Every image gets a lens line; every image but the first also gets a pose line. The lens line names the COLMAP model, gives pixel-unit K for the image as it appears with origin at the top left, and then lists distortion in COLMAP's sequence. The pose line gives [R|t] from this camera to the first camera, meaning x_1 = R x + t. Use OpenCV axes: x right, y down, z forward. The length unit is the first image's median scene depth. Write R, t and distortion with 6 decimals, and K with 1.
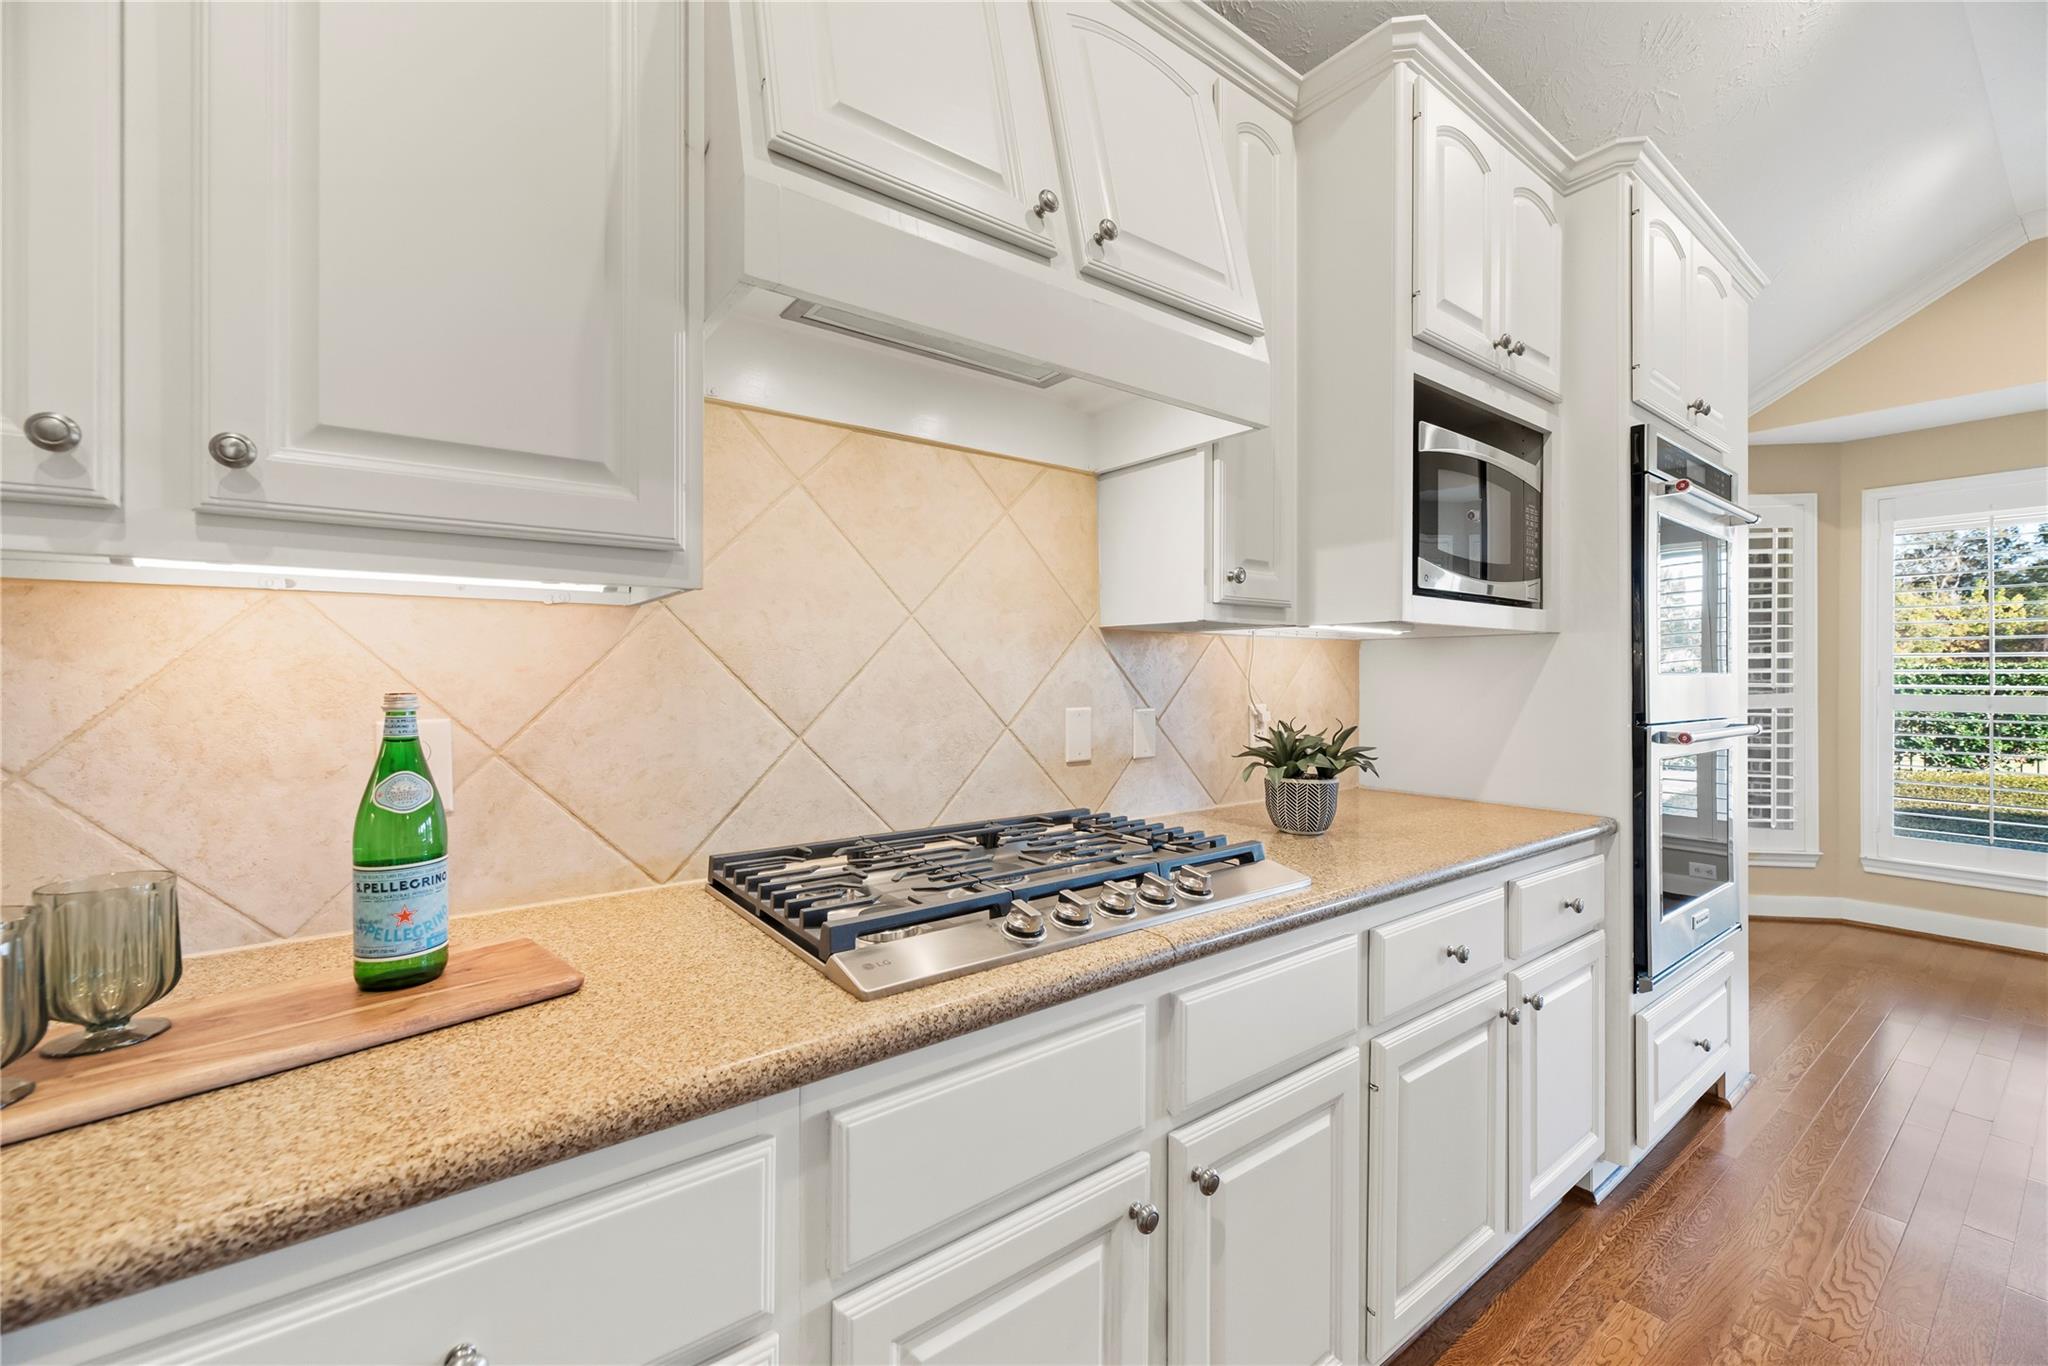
lens RADIAL K [[838.5, 0, 1018.0], [0, 838.5, 679.9], [0, 0, 1]] dist [0.002801, -0.000166]
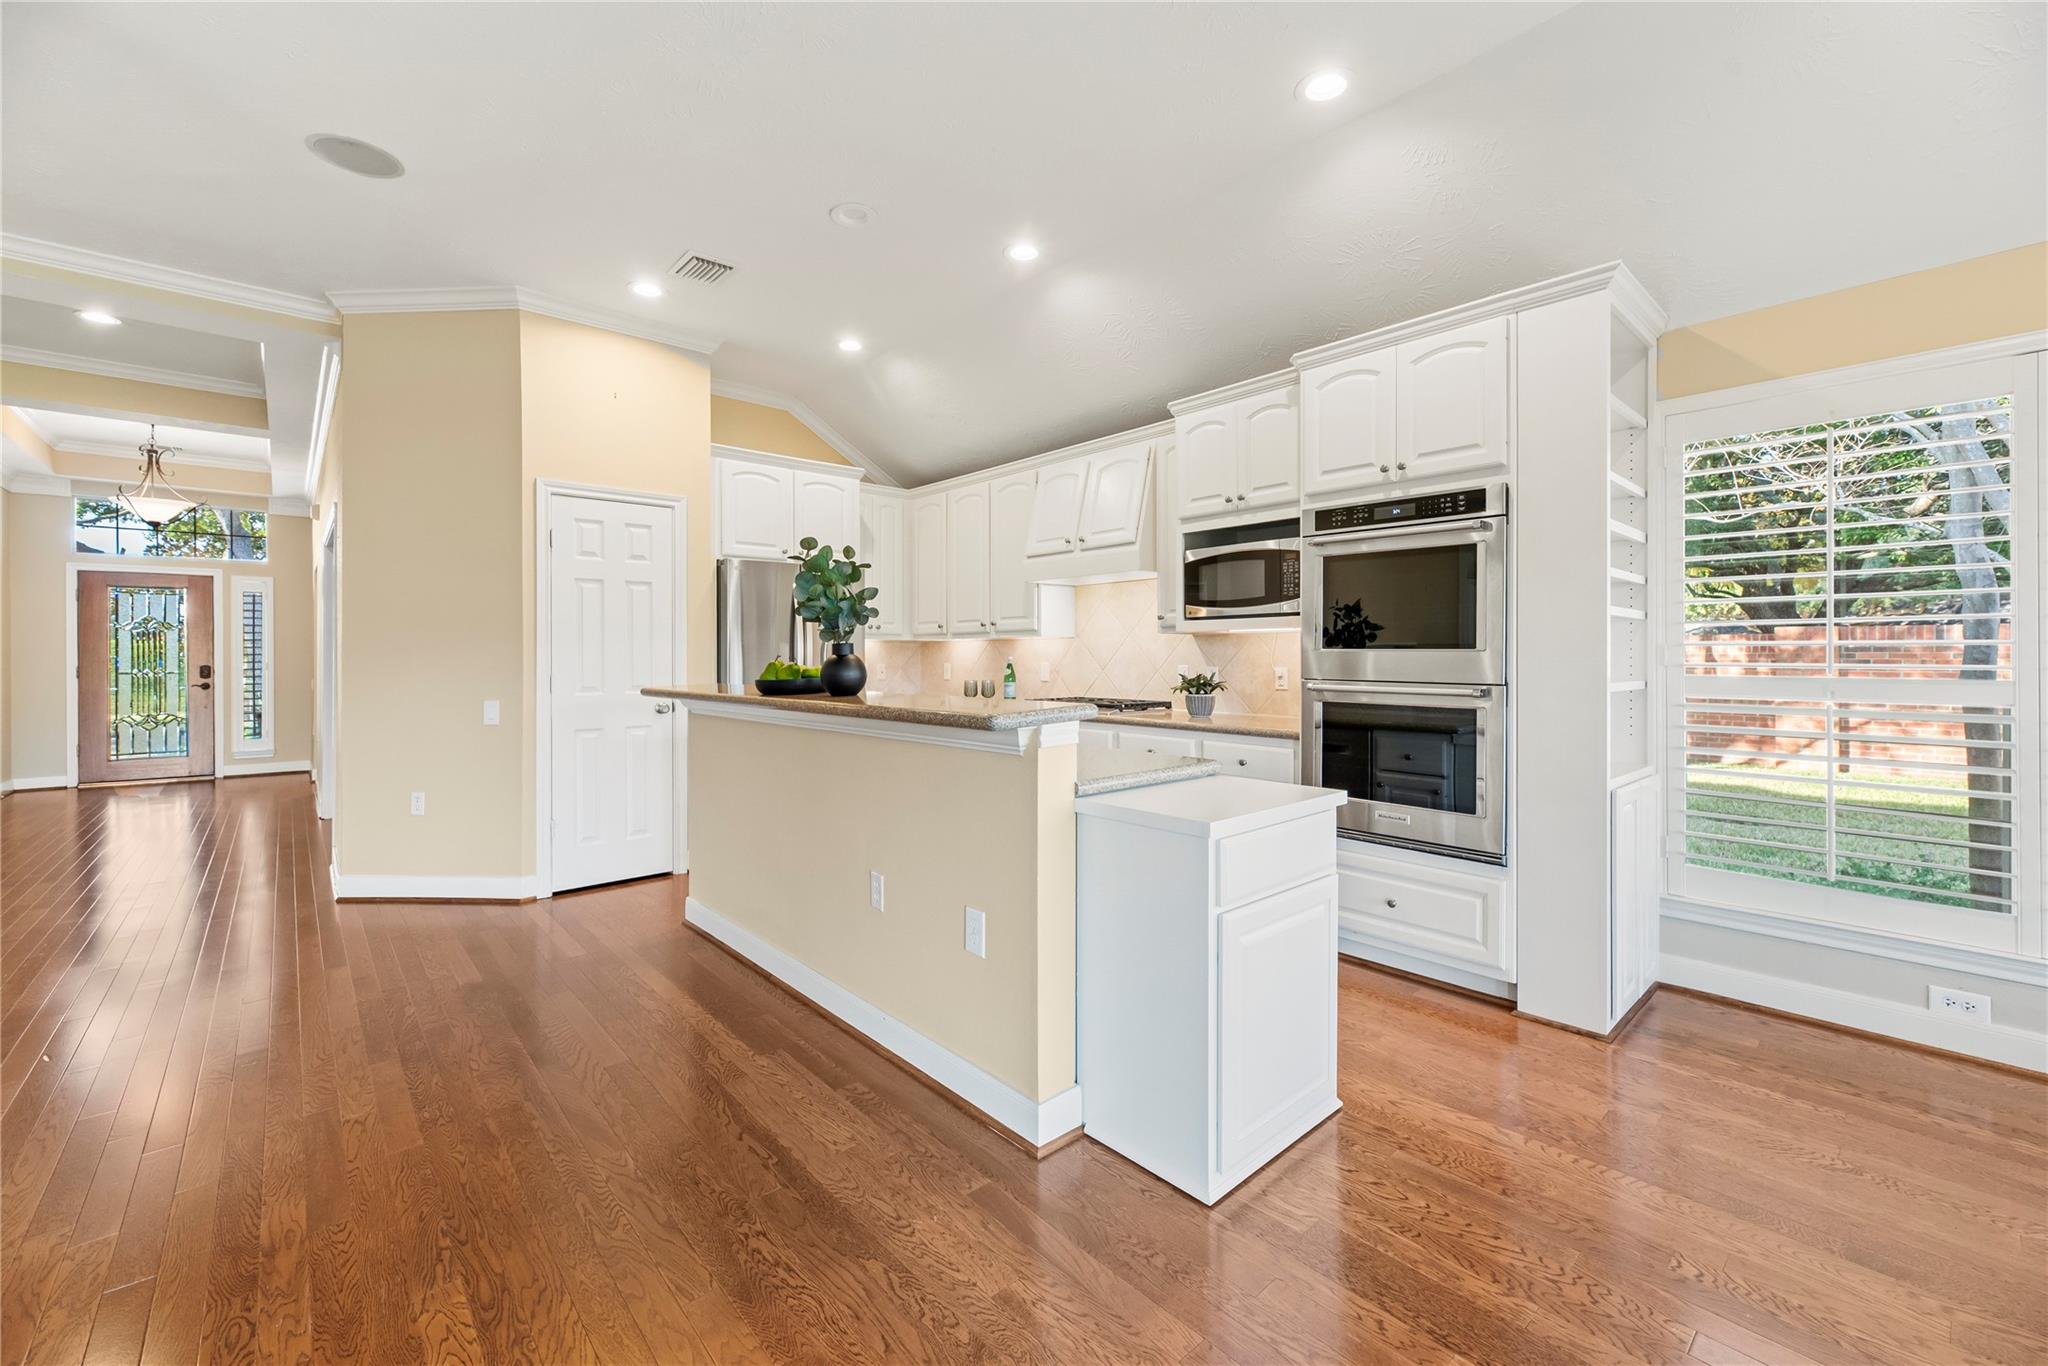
lens RADIAL K [[838.5, 0, 1028.0], [0, 838.5, 656.6], [0, 0, 1]] dist [0.002801, -0.000166]
pose [[0.085518, -0.001307, -0.996336, 2.390531], [-0.006531, 0.999977, -0.001873, 0.011797], [0.996315, 0.006667, 0.085507, 0.260468]]
